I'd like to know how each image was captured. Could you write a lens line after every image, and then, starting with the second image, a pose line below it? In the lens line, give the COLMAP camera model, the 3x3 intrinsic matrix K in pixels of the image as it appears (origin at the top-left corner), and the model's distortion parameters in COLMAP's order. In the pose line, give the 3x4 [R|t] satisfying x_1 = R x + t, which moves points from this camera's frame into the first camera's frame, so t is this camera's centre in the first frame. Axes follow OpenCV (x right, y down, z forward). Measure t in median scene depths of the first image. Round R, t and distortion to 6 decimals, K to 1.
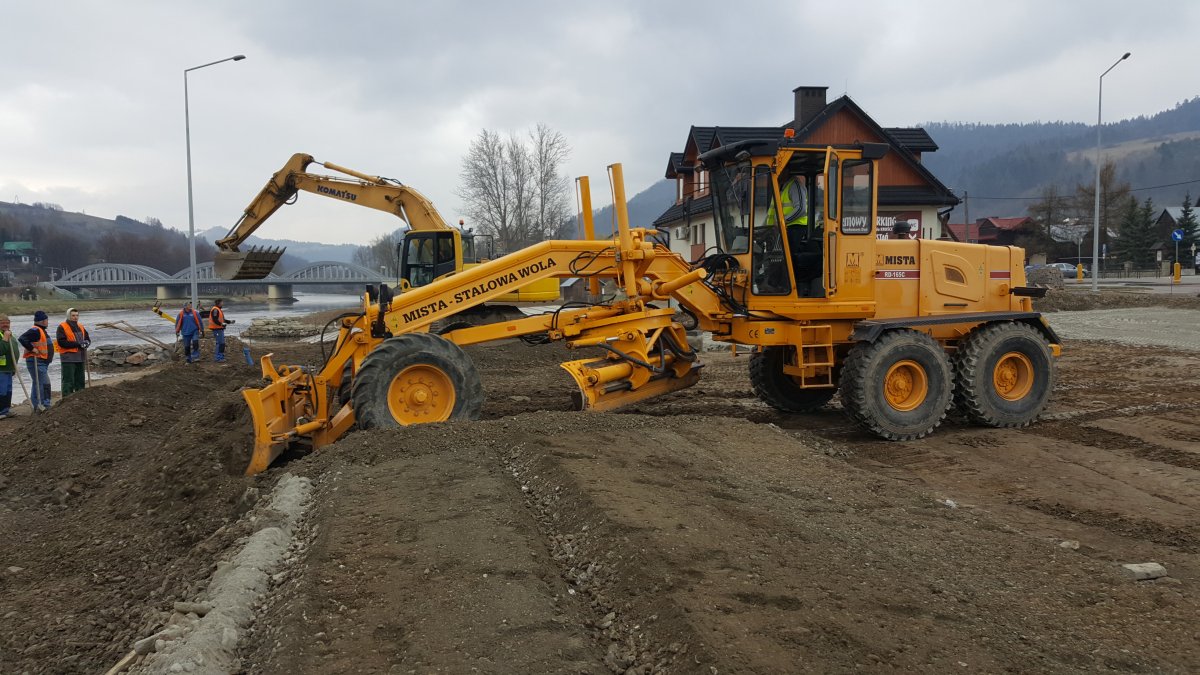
lens RADIAL K [[876.7, 0, 581.9], [0, 876.7, 343.2], [0, 0, 1]] dist [0.105521, -0.150174]
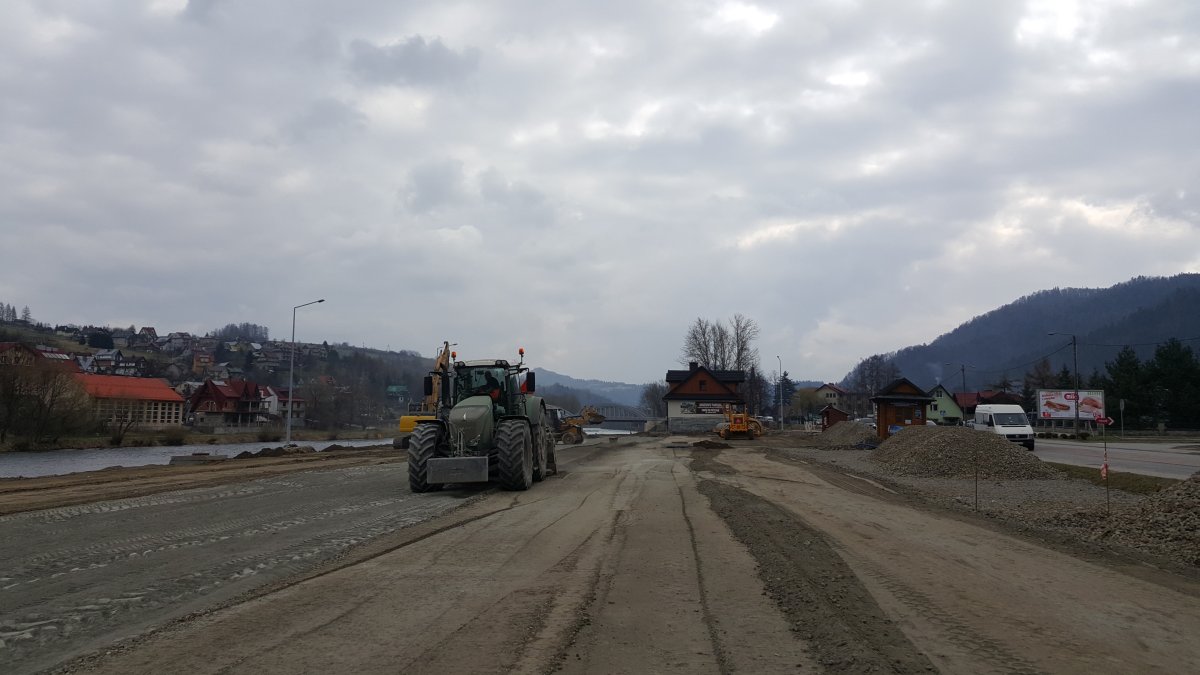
lens RADIAL K [[876.7, 0, 580.7], [0, 876.7, 304.1], [0, 0, 1]] dist [0.105521, -0.150174]
pose [[0.943718, -0.020670, -0.330104, 0.102425], [-0.046268, 0.979982, -0.193637, 0.014925], [0.327498, 0.198012, 0.923870, -0.230377]]
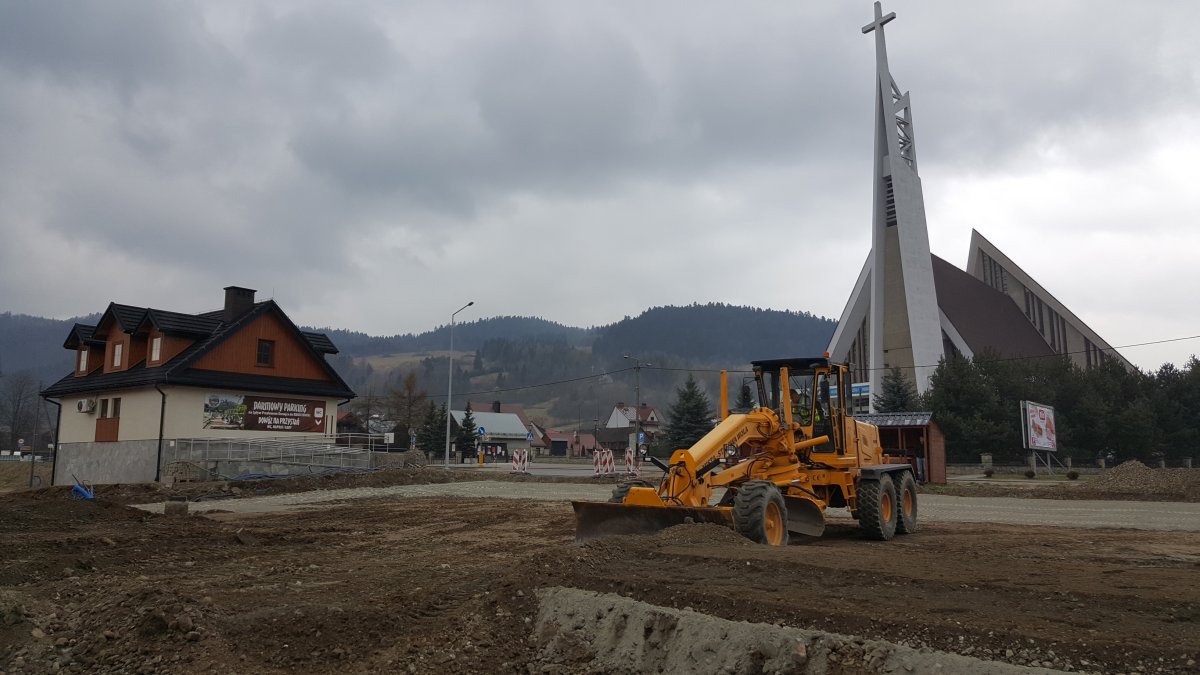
lens RADIAL K [[876.7, 0, 595.1], [0, 876.7, 332.4], [0, 0, 1]] dist [0.105521, -0.150174]
pose [[0.719701, 0.122316, 0.683424, -0.021376], [0.033161, 0.977179, -0.209813, 0.002758], [-0.693492, 0.173666, 0.699221, -0.012632]]
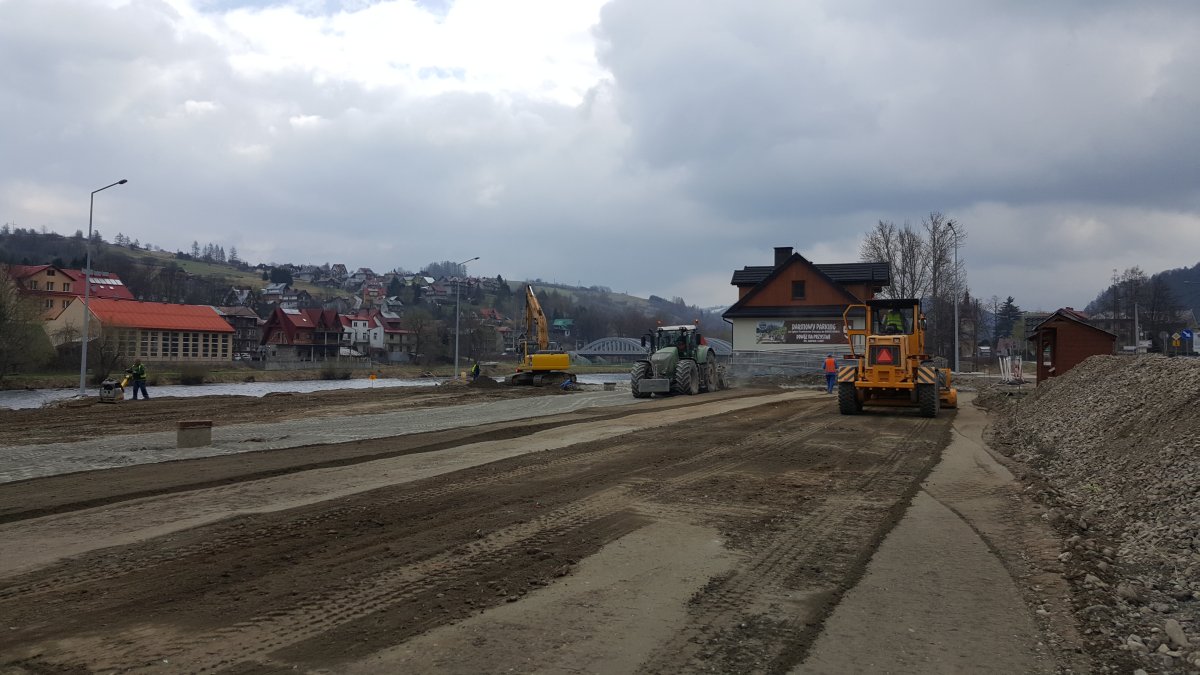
lens RADIAL K [[876.7, 0, 592.3], [0, 876.7, 348.6], [0, 0, 1]] dist [0.105521, -0.150174]
pose [[0.850839, 0.018741, -0.525092, 0.092653], [-0.059012, 0.996449, -0.060056, 0.002667], [0.522102, 0.082084, 0.848924, -0.065243]]
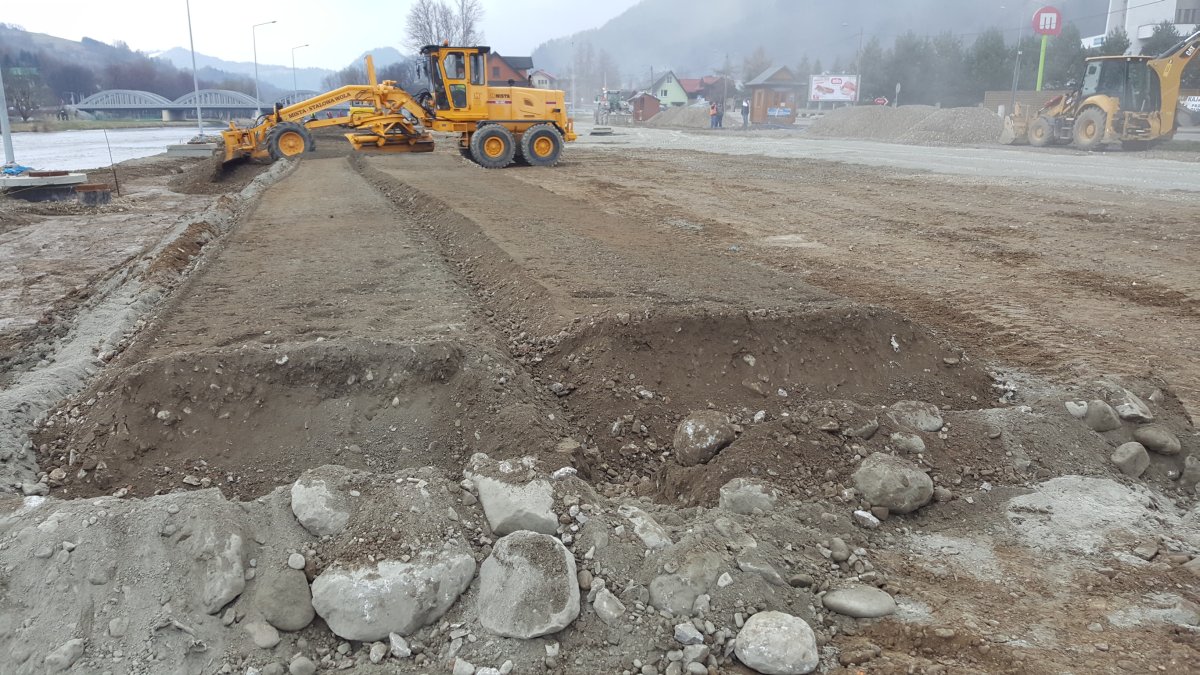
lens RADIAL K [[876.7, 0, 588.9], [0, 876.7, 337.9], [0, 0, 1]] dist [0.105521, -0.150174]
pose [[0.999435, 0.003855, 0.033399, 0.057963], [-0.009776, 0.983802, 0.178993, 0.017490], [-0.032168, -0.179218, 0.983283, -0.251843]]
